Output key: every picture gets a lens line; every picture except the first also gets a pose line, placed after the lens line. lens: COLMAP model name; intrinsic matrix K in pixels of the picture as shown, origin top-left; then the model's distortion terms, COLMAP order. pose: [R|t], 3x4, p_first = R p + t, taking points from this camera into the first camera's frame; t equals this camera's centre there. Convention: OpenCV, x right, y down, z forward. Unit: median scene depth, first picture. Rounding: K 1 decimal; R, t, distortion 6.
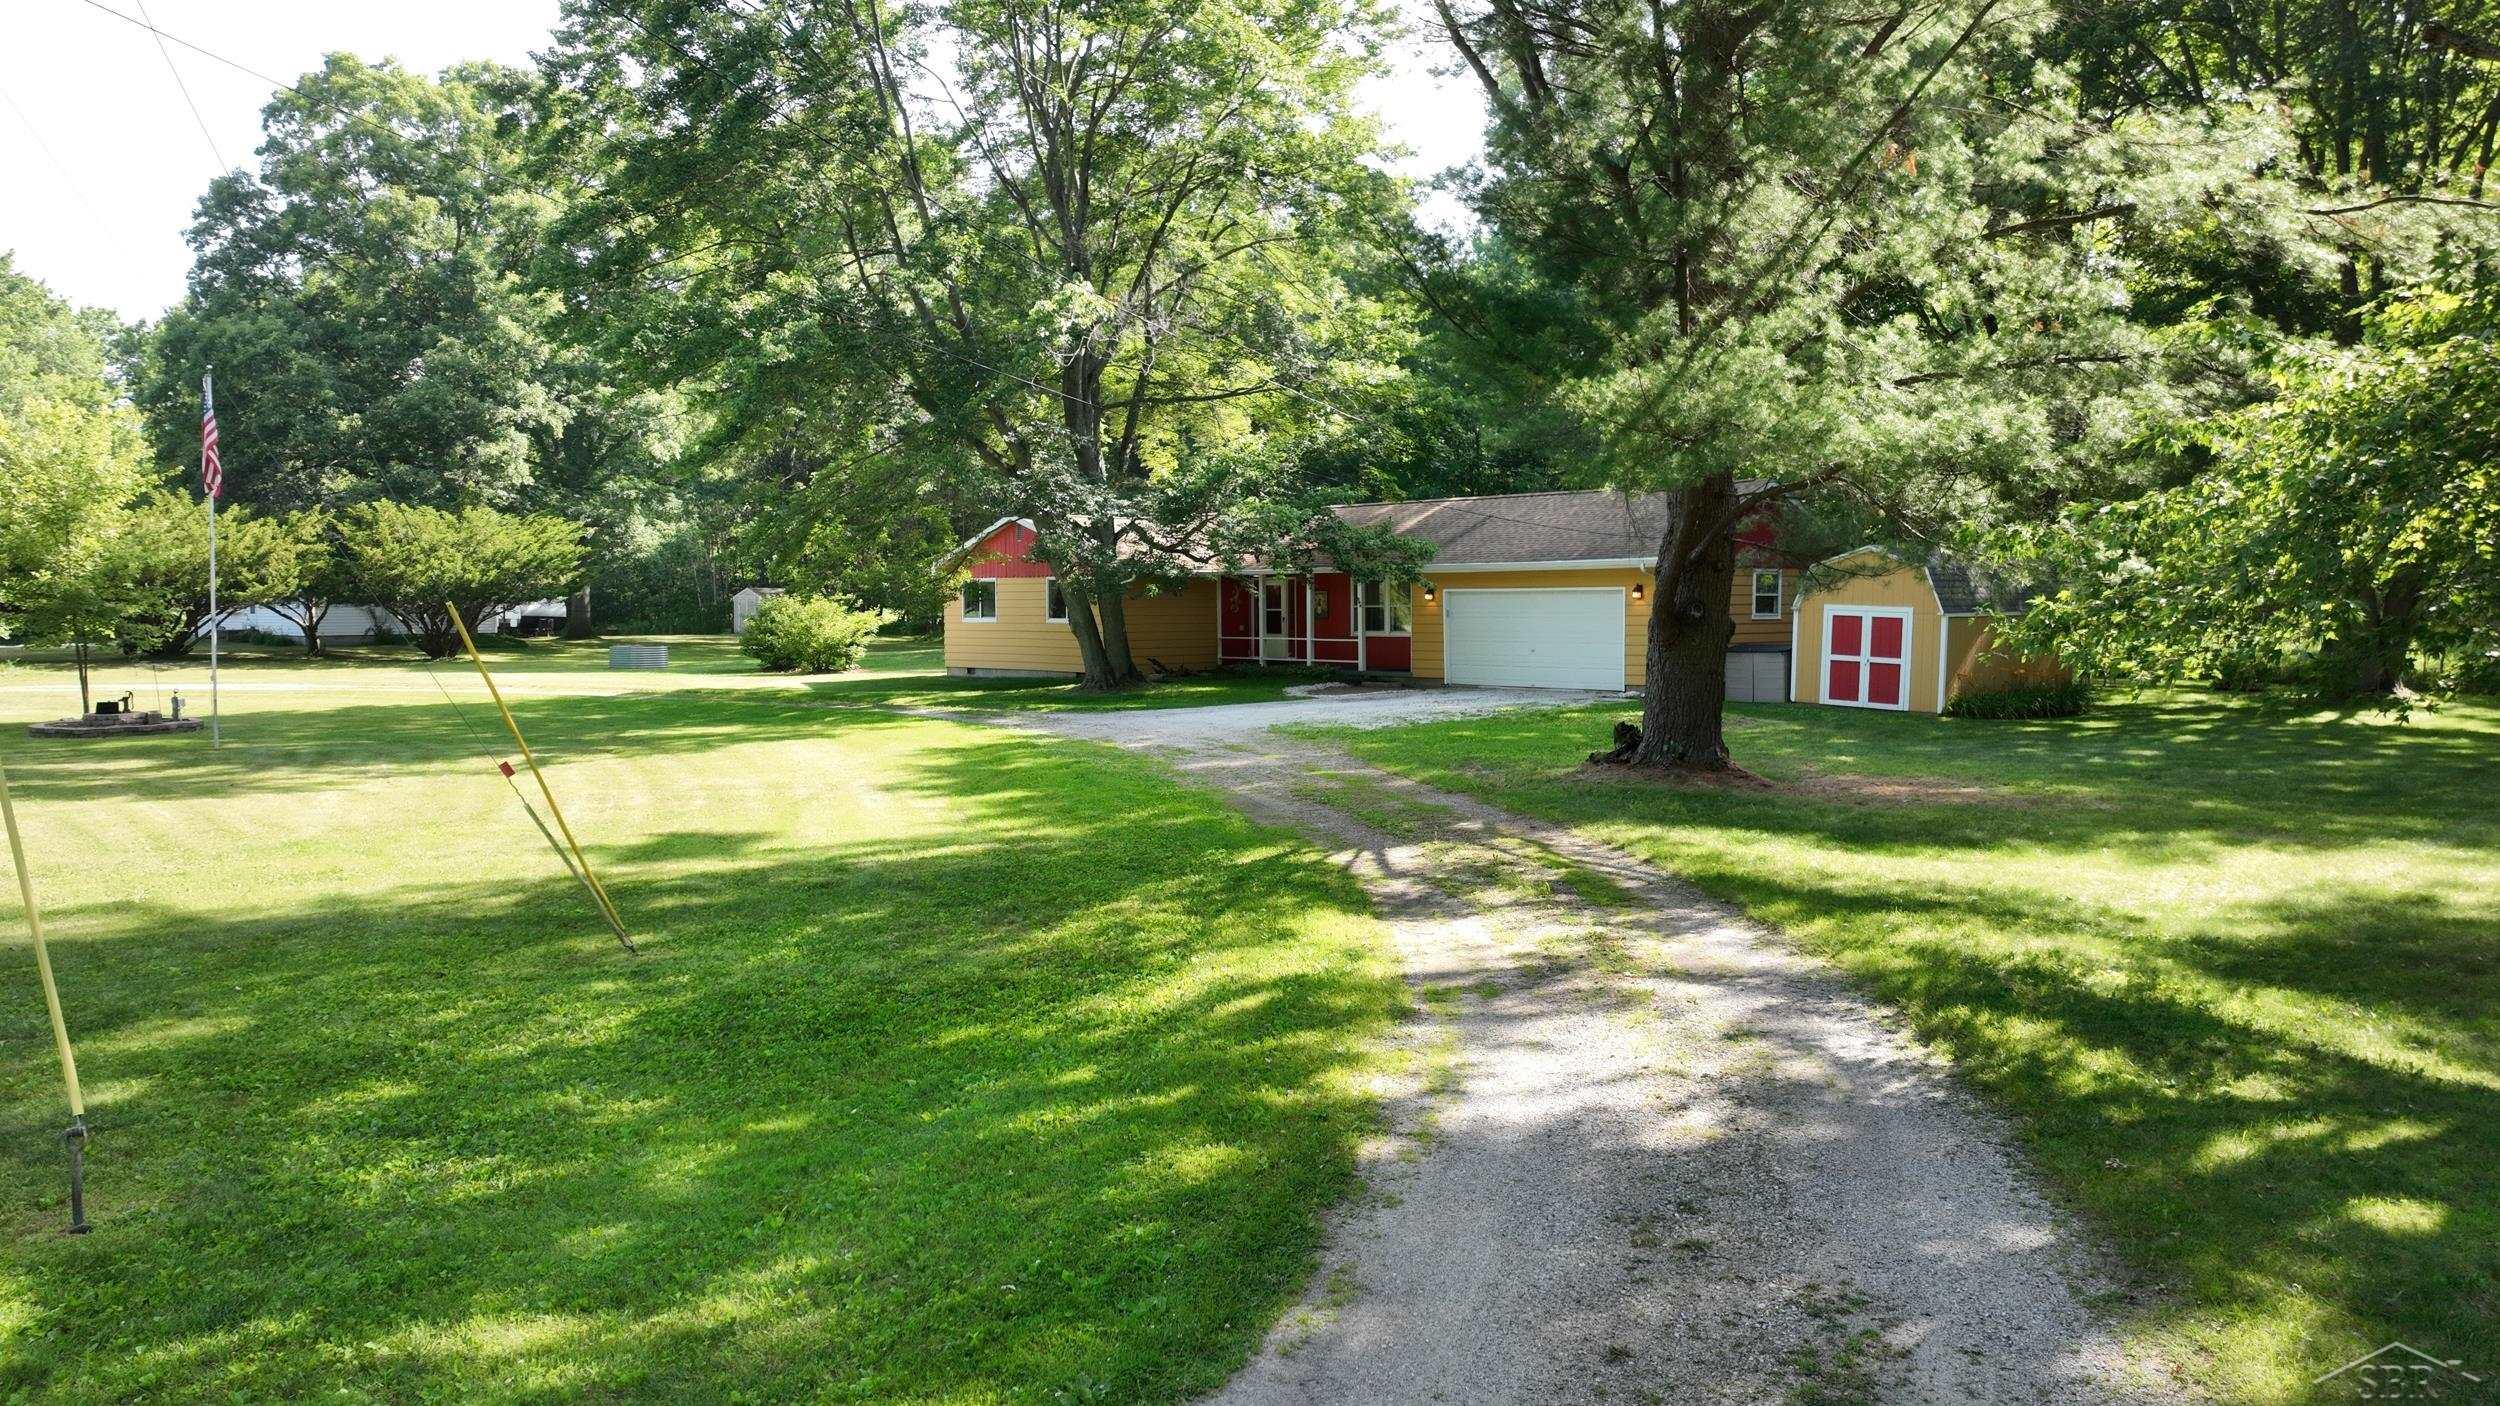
lens RADIAL K [[1762.7, 0, 1239.6], [0, 1762.7, 705.8], [0, 0, 1]] dist [0.002749, 0.003425]
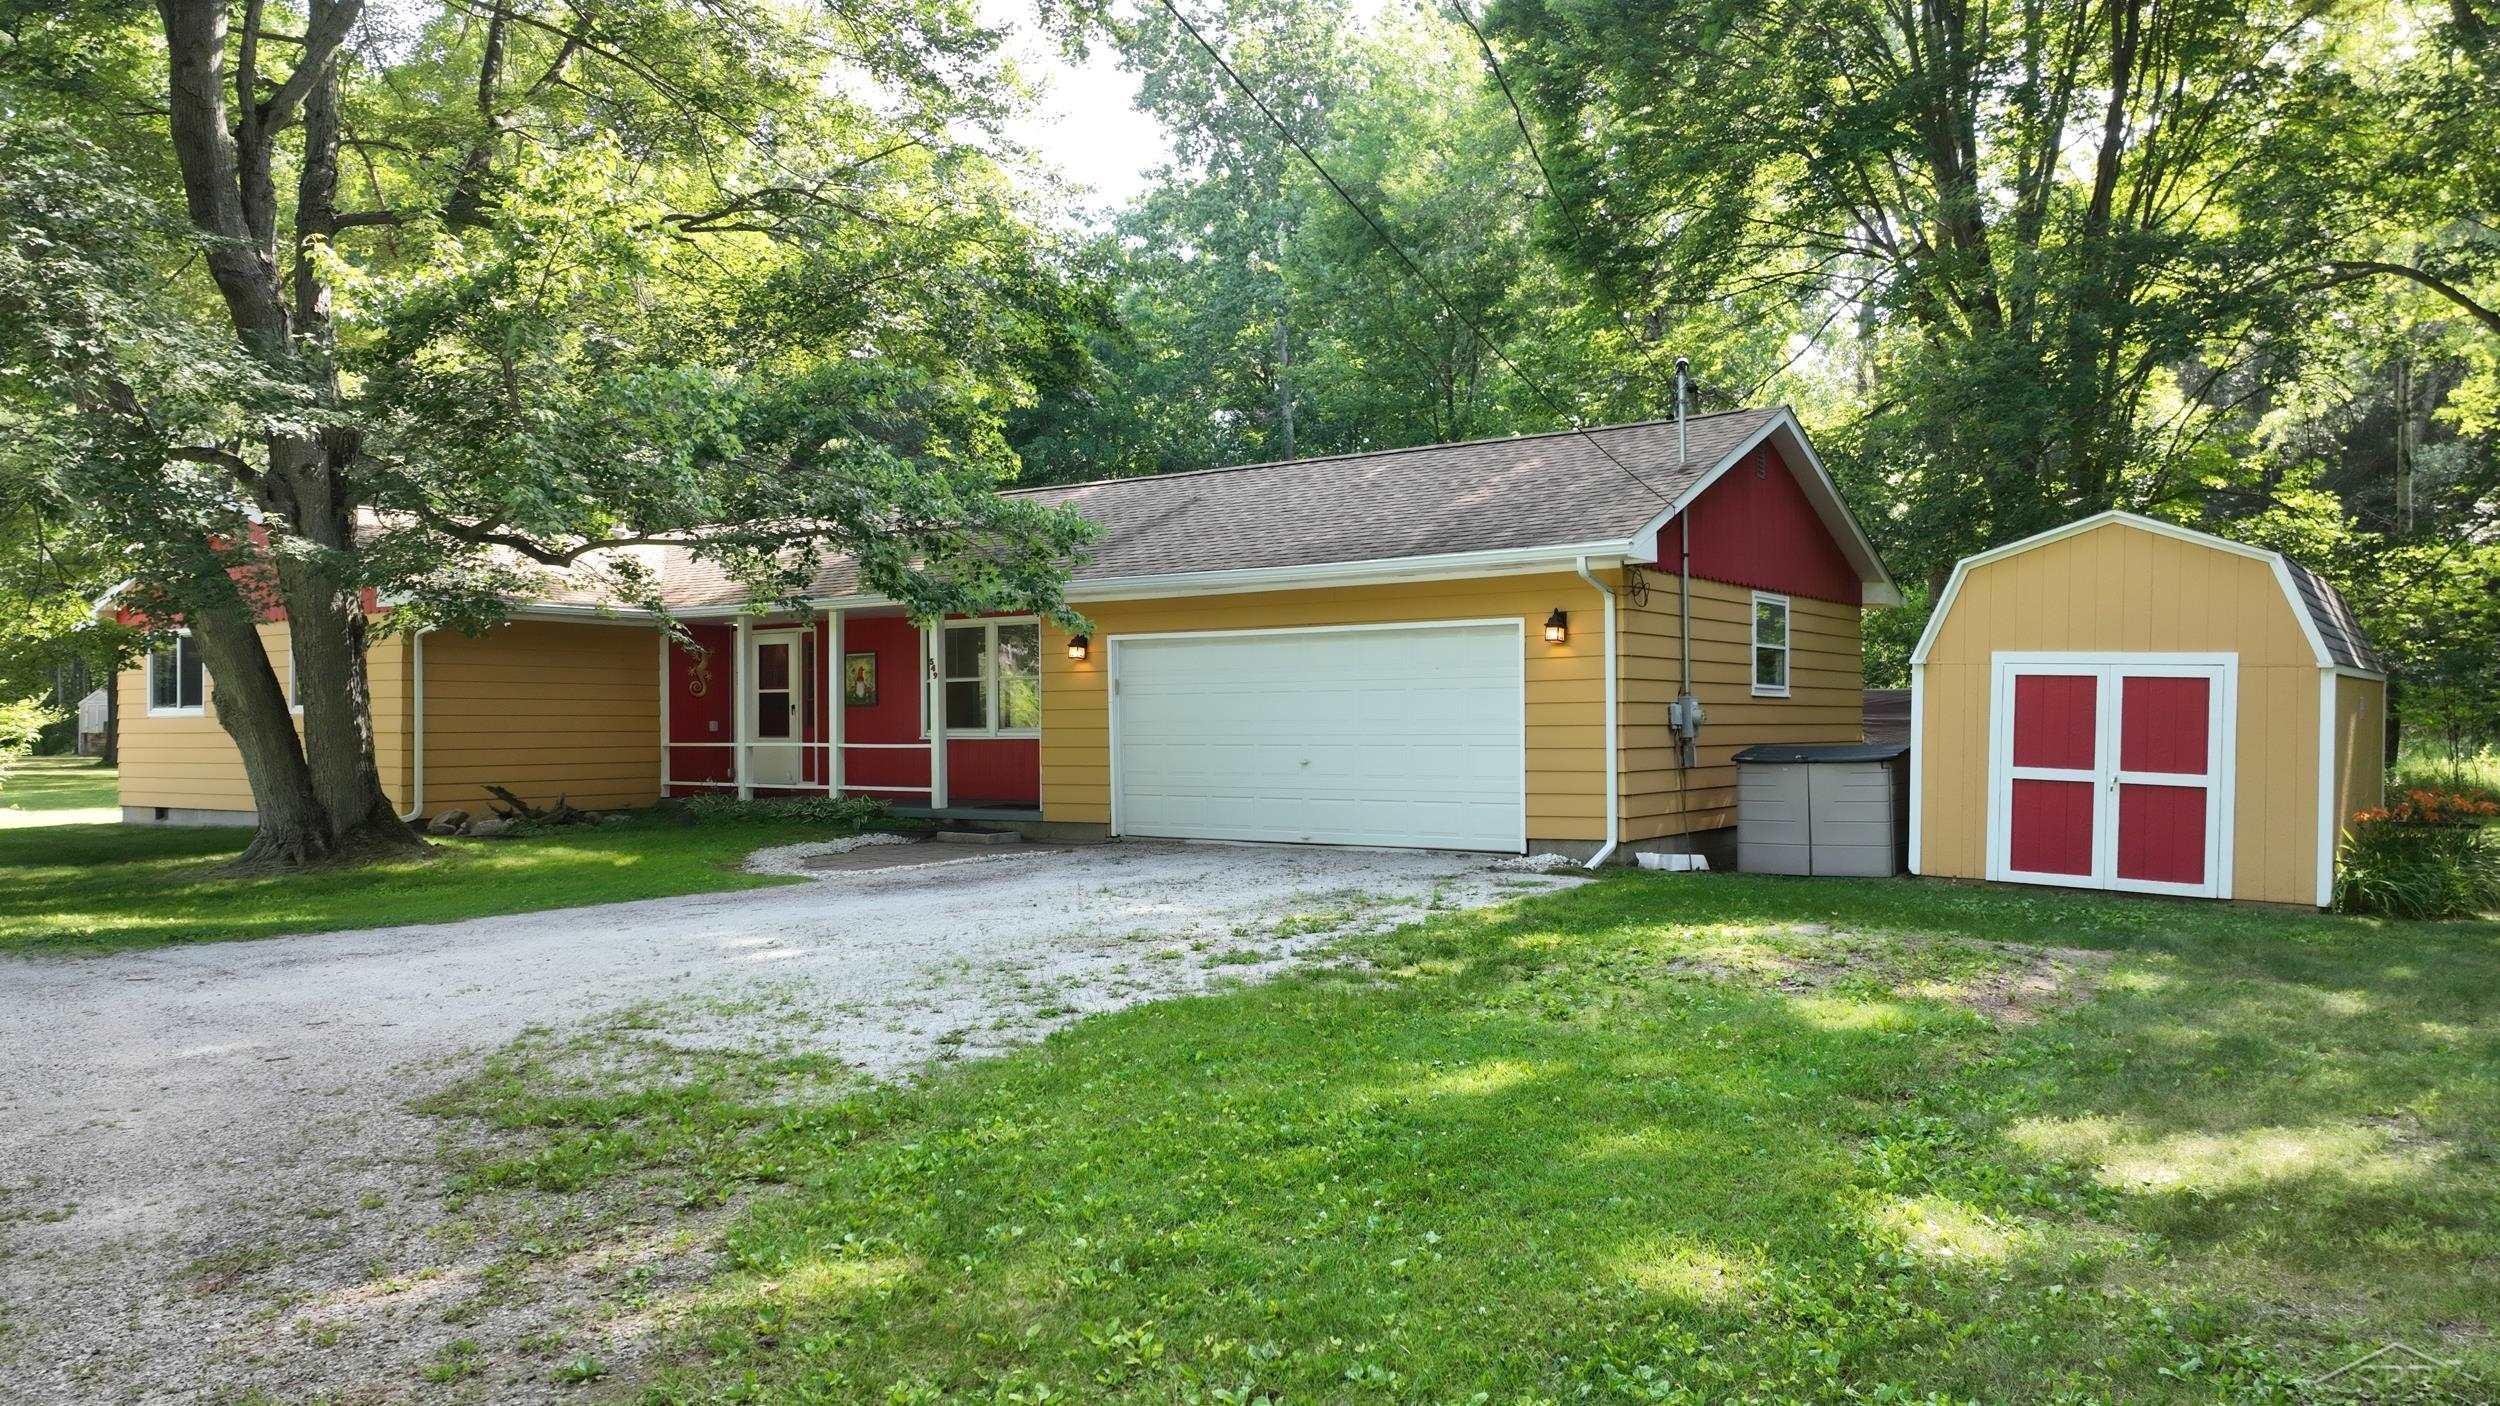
lens RADIAL K [[1762.7, 0, 1247.4], [0, 1762.7, 711.2], [0, 0, 1]] dist [0.002749, 0.003425]
pose [[0.976676, 0.002457, 0.214704, 0.050535], [0.012186, 0.997689, -0.066850, -0.013680], [-0.214372, 0.067907, 0.974389, 0.529567]]
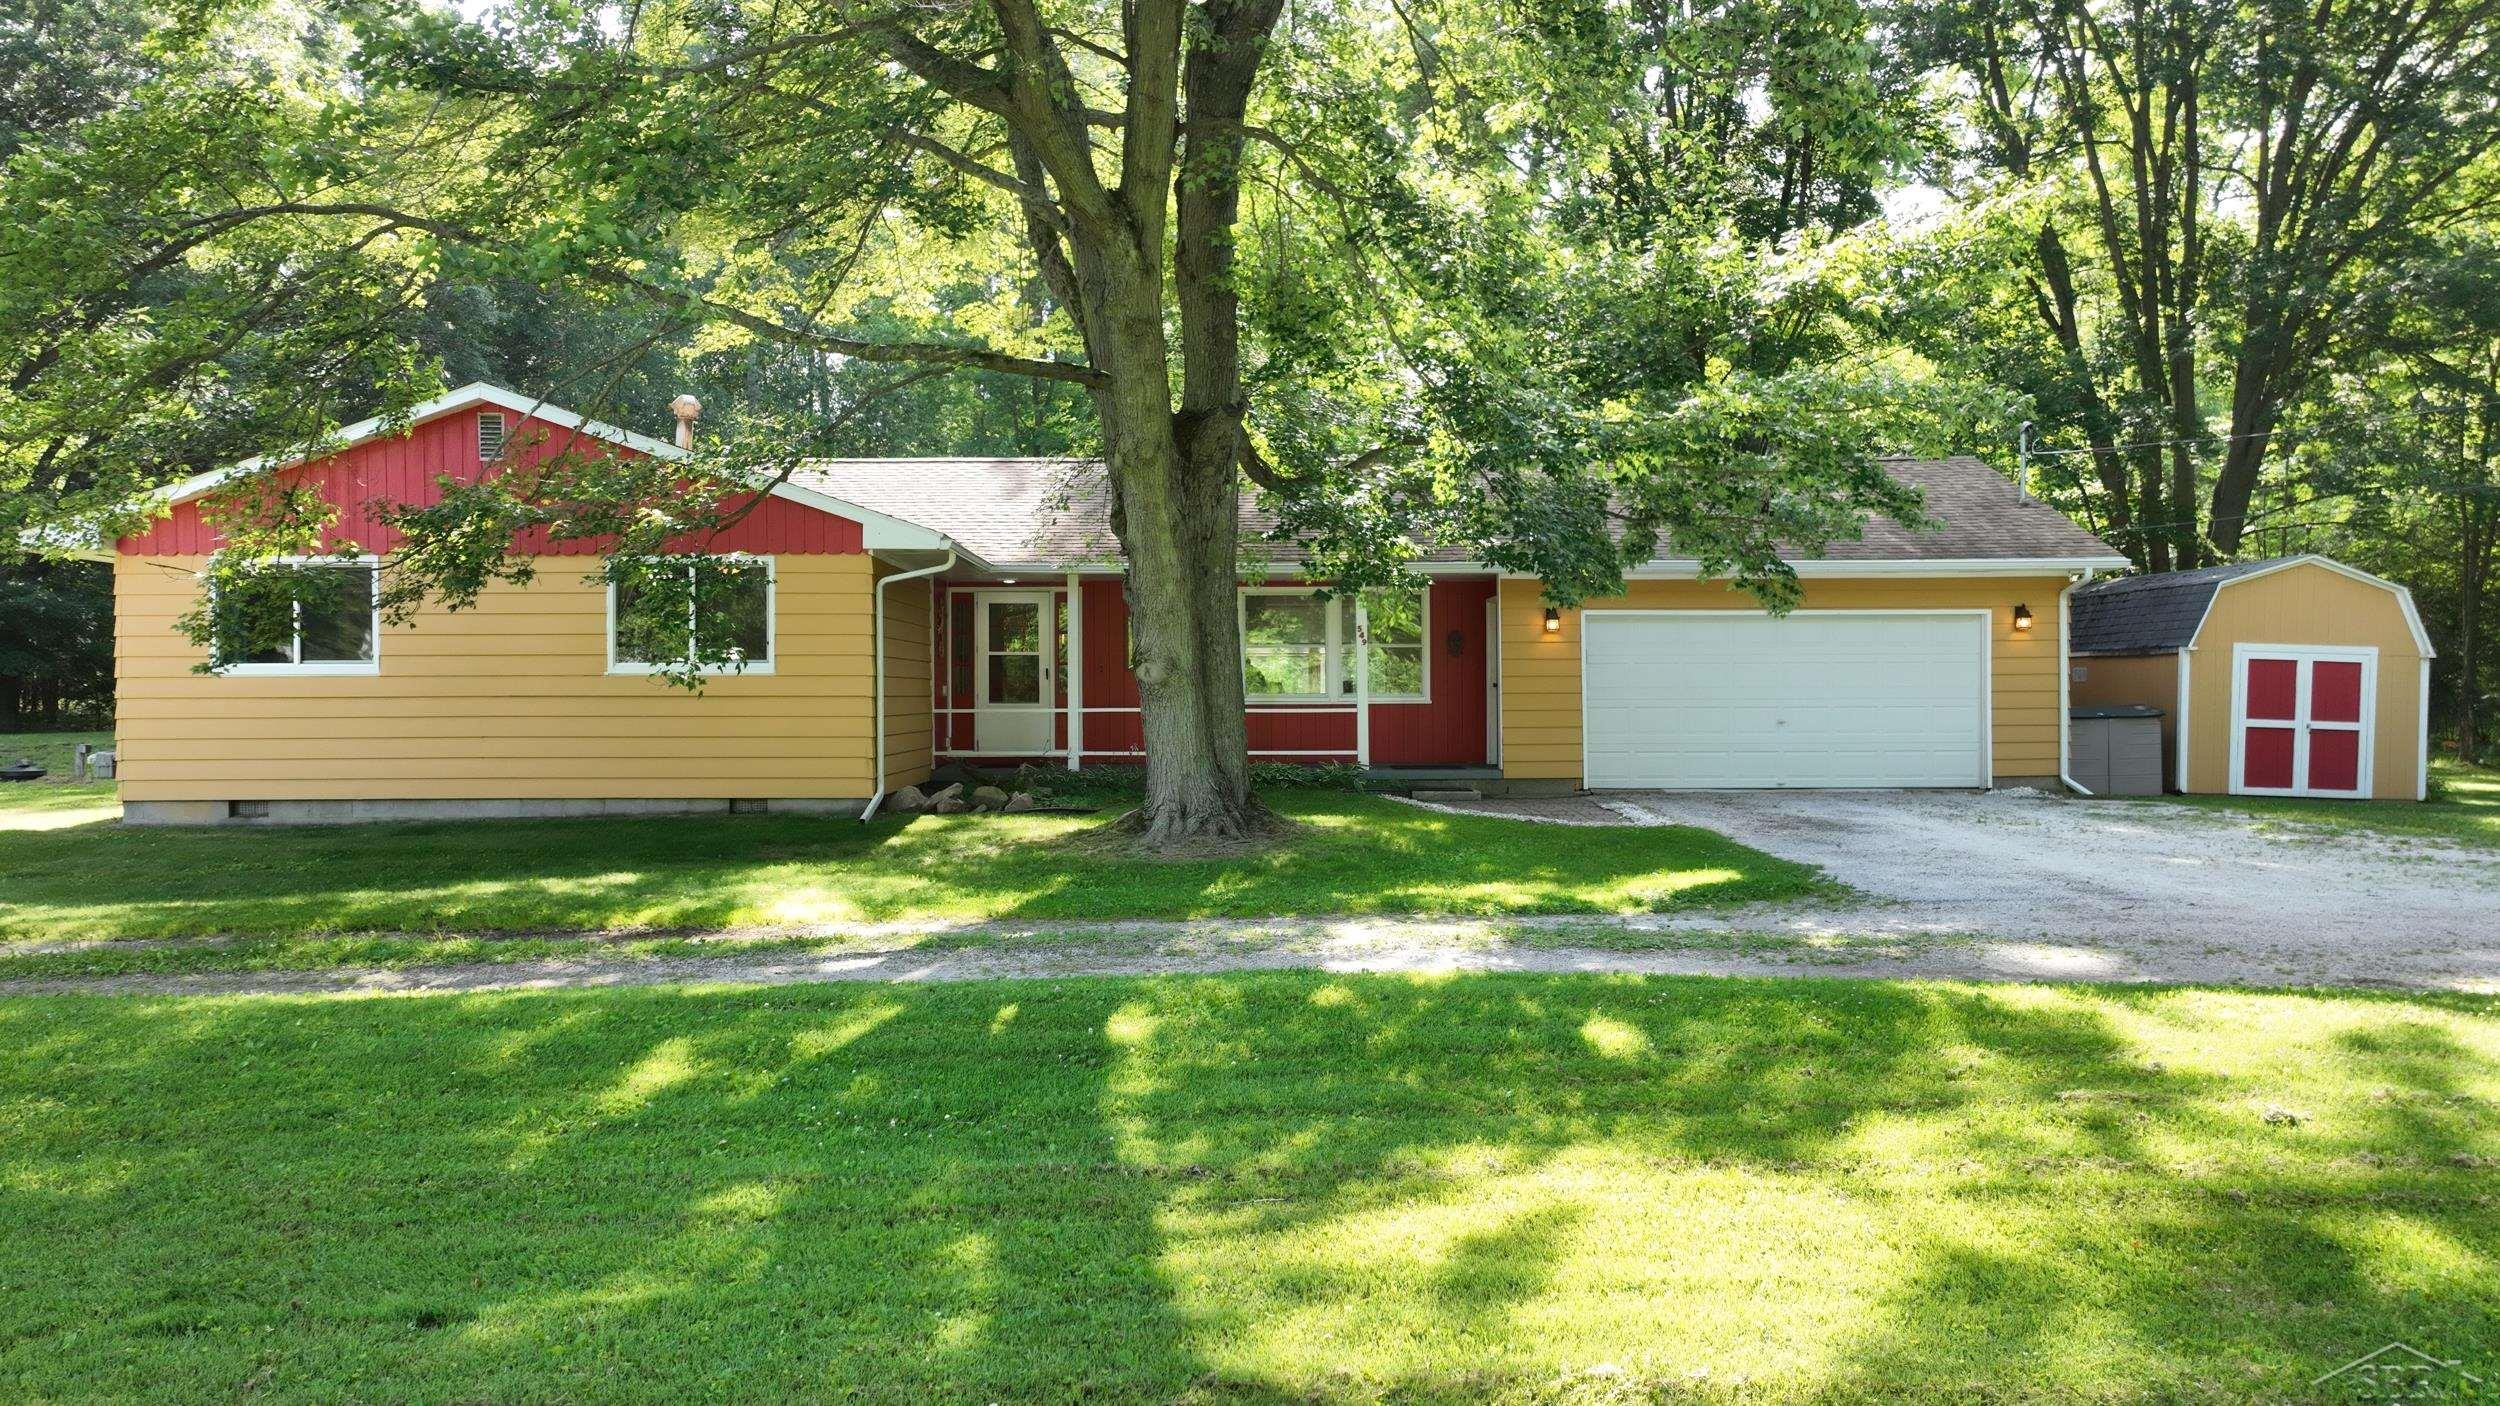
lens RADIAL K [[1762.7, 0, 1252.8], [0, 1762.7, 704.3], [0, 0, 1]] dist [0.002749, 0.003425]
pose [[0.659467, -0.002385, 0.751730, -0.347244], [0.042868, 0.998487, -0.034439, -0.023767], [-0.750510, 0.054937, 0.658571, 0.723577]]
